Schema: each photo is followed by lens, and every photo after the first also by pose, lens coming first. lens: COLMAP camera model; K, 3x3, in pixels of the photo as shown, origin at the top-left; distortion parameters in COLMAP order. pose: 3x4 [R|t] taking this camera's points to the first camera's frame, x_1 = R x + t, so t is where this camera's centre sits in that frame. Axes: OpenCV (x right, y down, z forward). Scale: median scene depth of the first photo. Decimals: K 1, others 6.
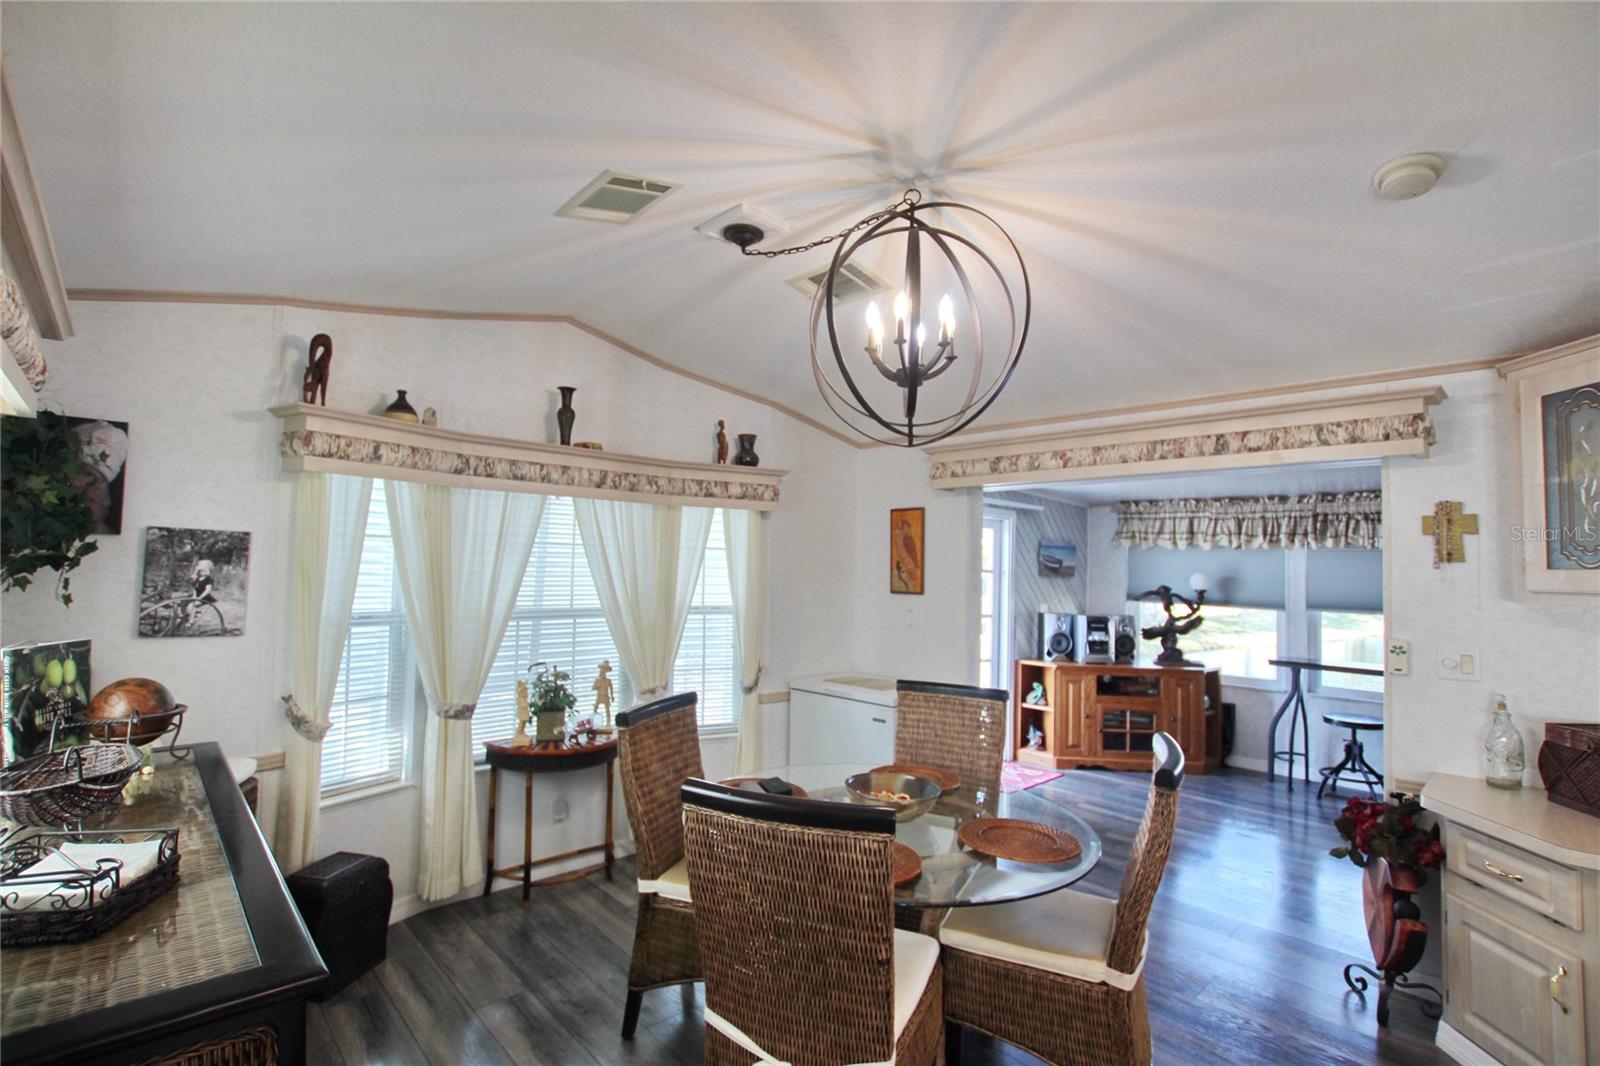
lens RADIAL K [[741.6, 0, 793.2], [0, 741.6, 536.1], [0, 0, 1]] dist [-0.037869, 0.006414]
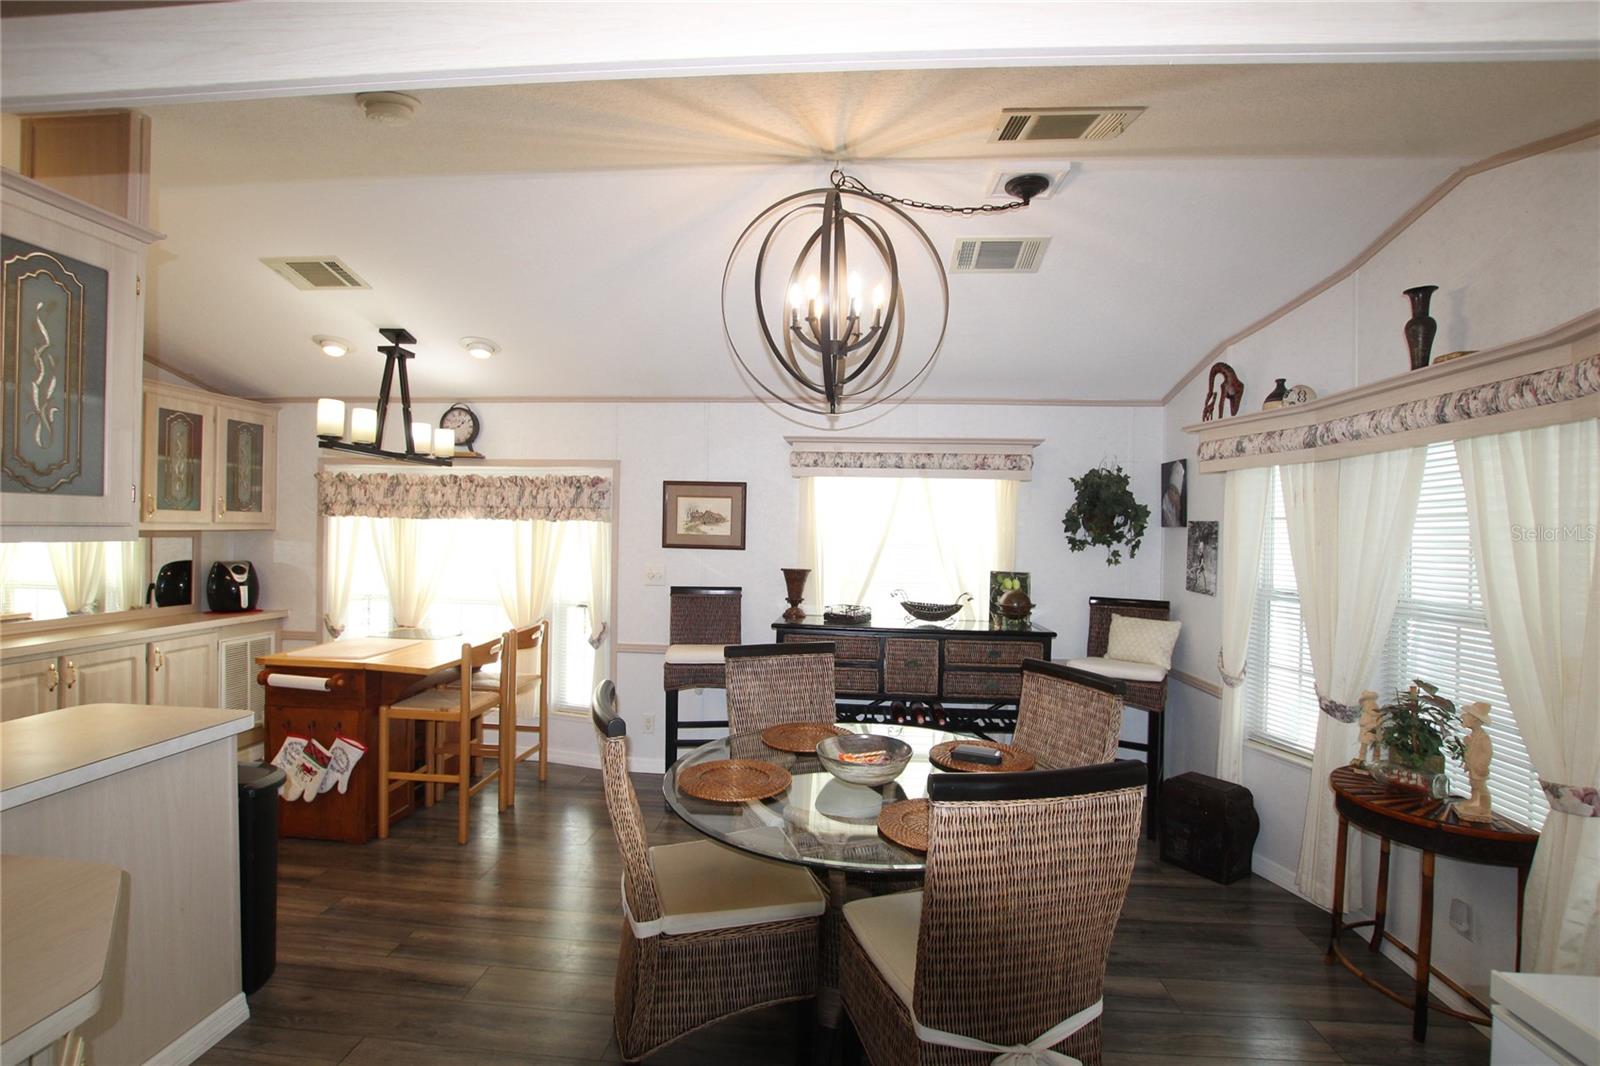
lens RADIAL K [[741.6, 0, 793.2], [0, 741.6, 536.1], [0, 0, 1]] dist [-0.037869, 0.006414]
pose [[-0.736253, -0.032222, -0.675939, 0.707449], [-0.006025, 0.999138, -0.041066, 0.076361], [0.676679, -0.026163, -0.735813, 1.338639]]
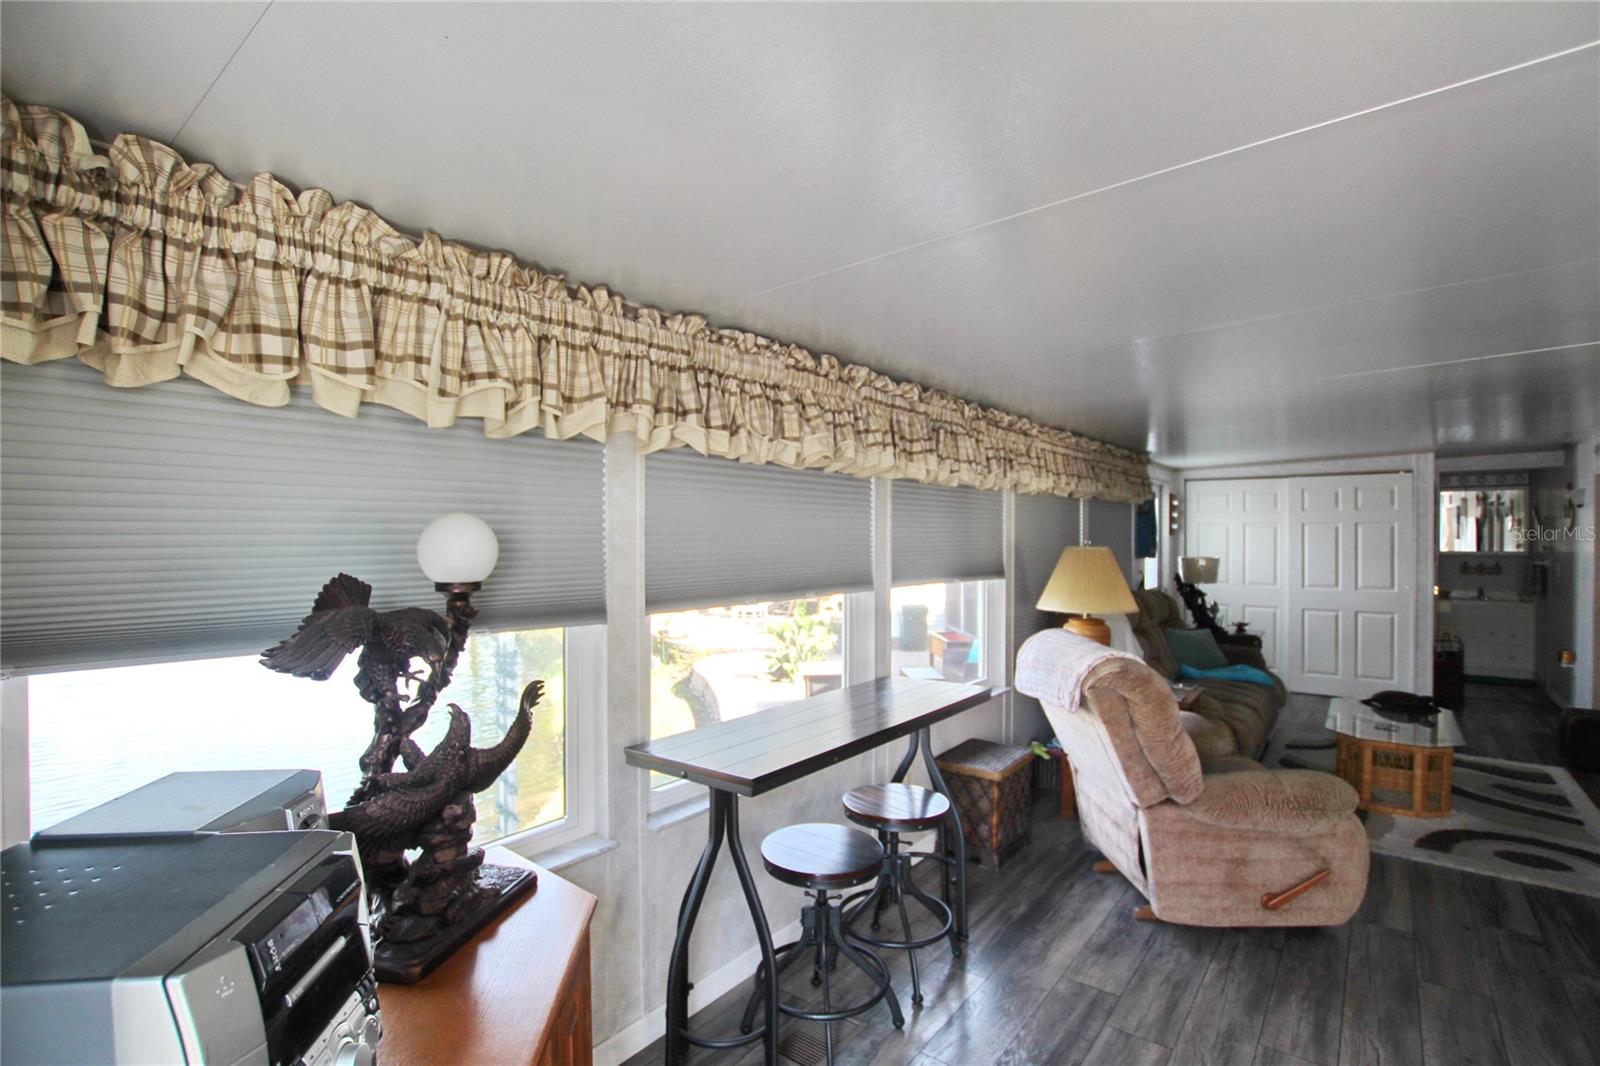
lens RADIAL K [[751.8, 0, 792.5], [0, 751.8, 535.5], [0, 0, 1]] dist [-0.034522, 0.004460]
pose [[-0.154145, -0.027643, 0.987661, 0.587927], [-0.050379, 0.998528, 0.020084, 0.096762], [-0.986763, -0.046662, -0.155311, 1.924352]]
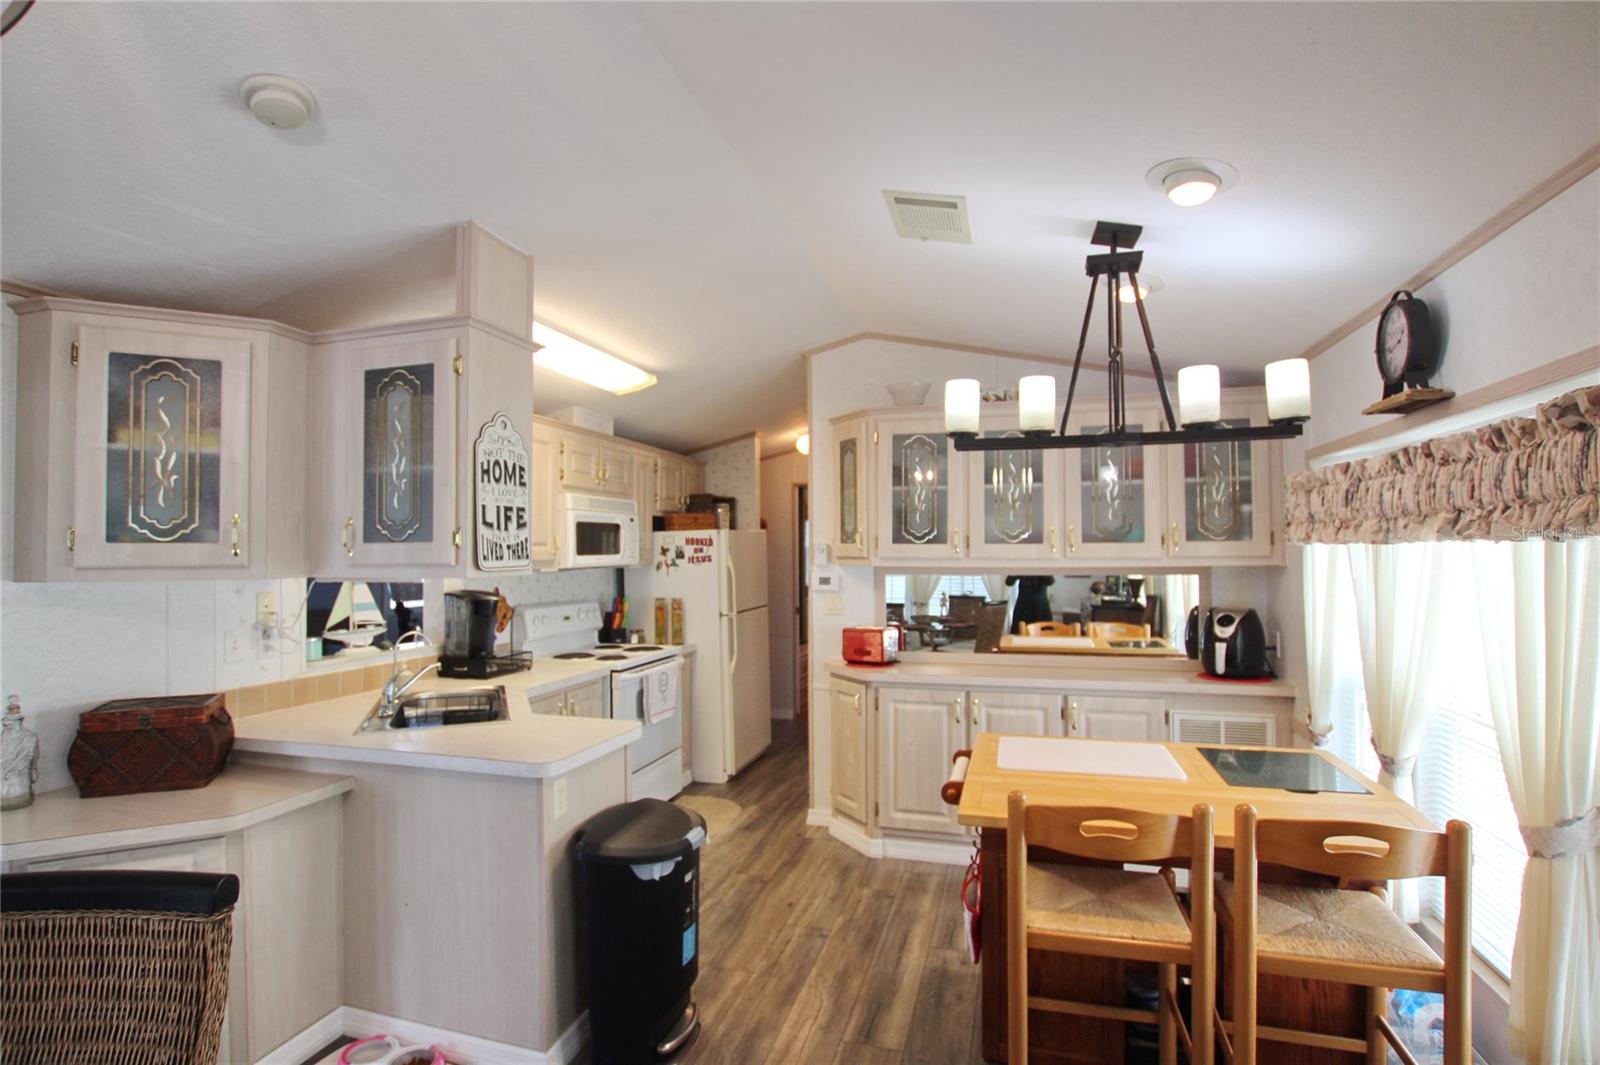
lens RADIAL K [[773.2, 0, 790.9], [0, 773.2, 535.8], [0, 0, 1]] dist [-0.035024, 0.003775]
pose [[-0.509577, -0.000333, 0.860425, -0.168670], [-0.043522, 0.998730, -0.025389, 0.018475], [-0.859323, -0.050385, -0.508945, 0.582863]]
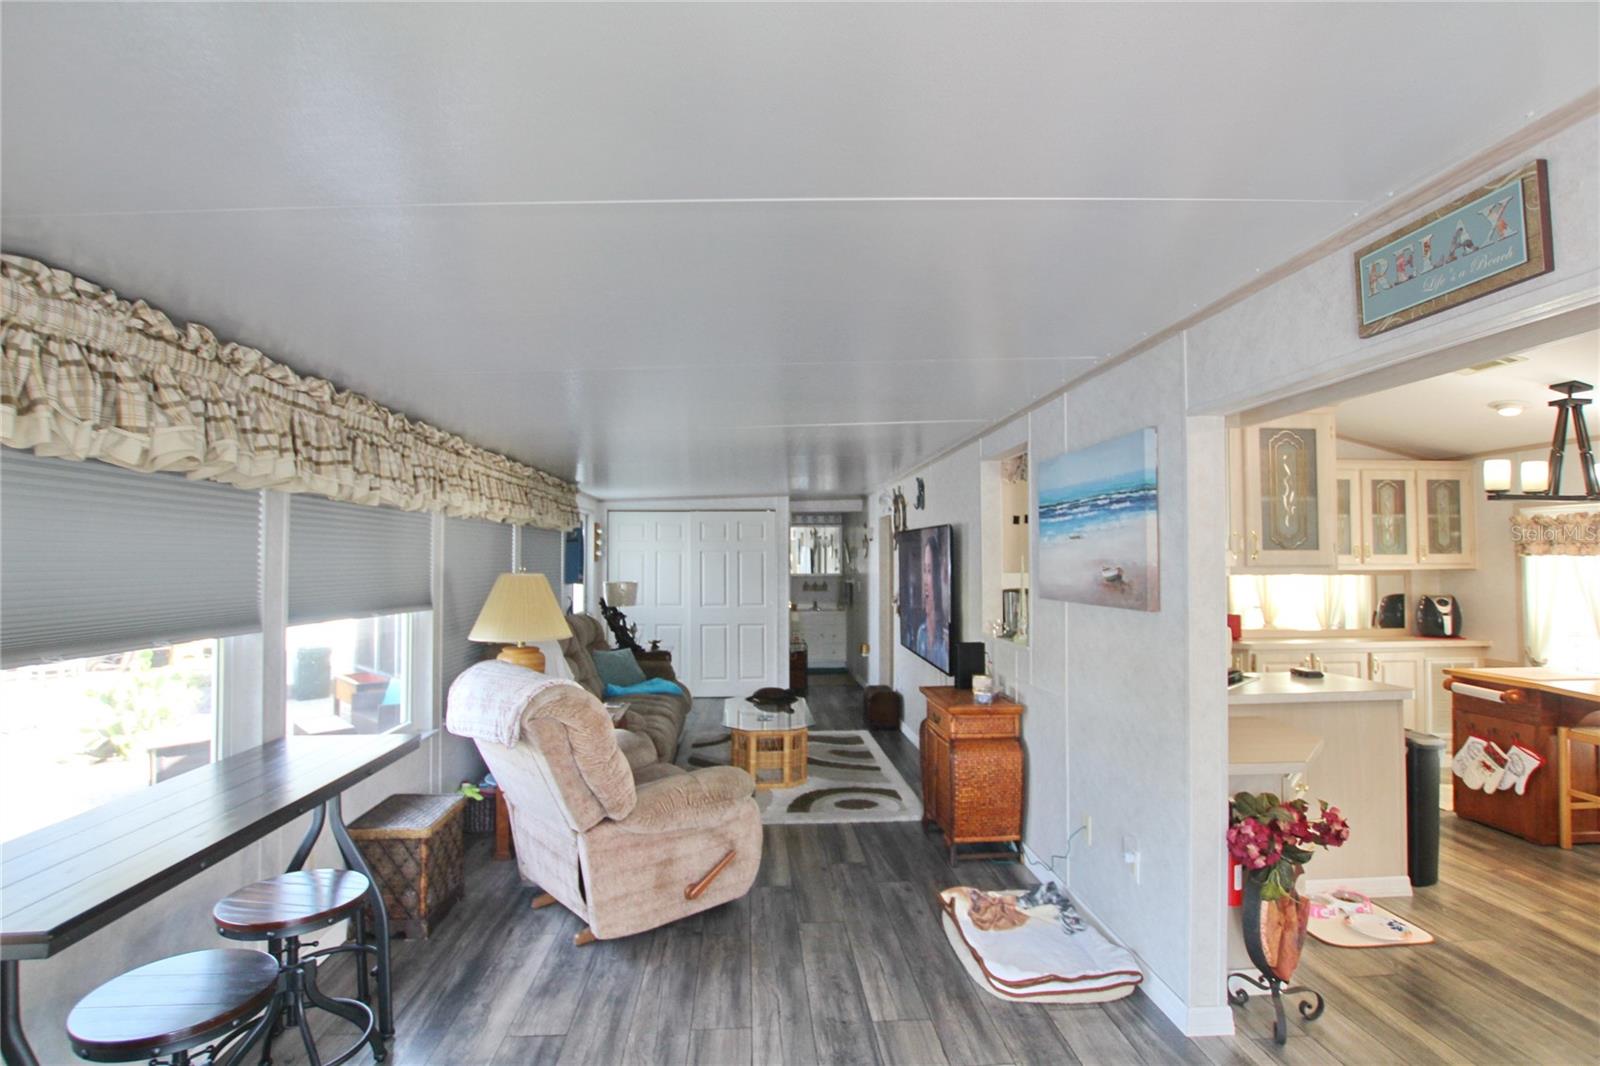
lens RADIAL K [[751.8, 0, 792.5], [0, 751.8, 535.5], [0, 0, 1]] dist [-0.034522, 0.004460]
pose [[-0.776187, -0.002331, 0.630499, 0.635517], [-0.046371, 0.997496, -0.053399, 0.098694], [-0.628795, -0.070684, -0.774351, 1.917245]]
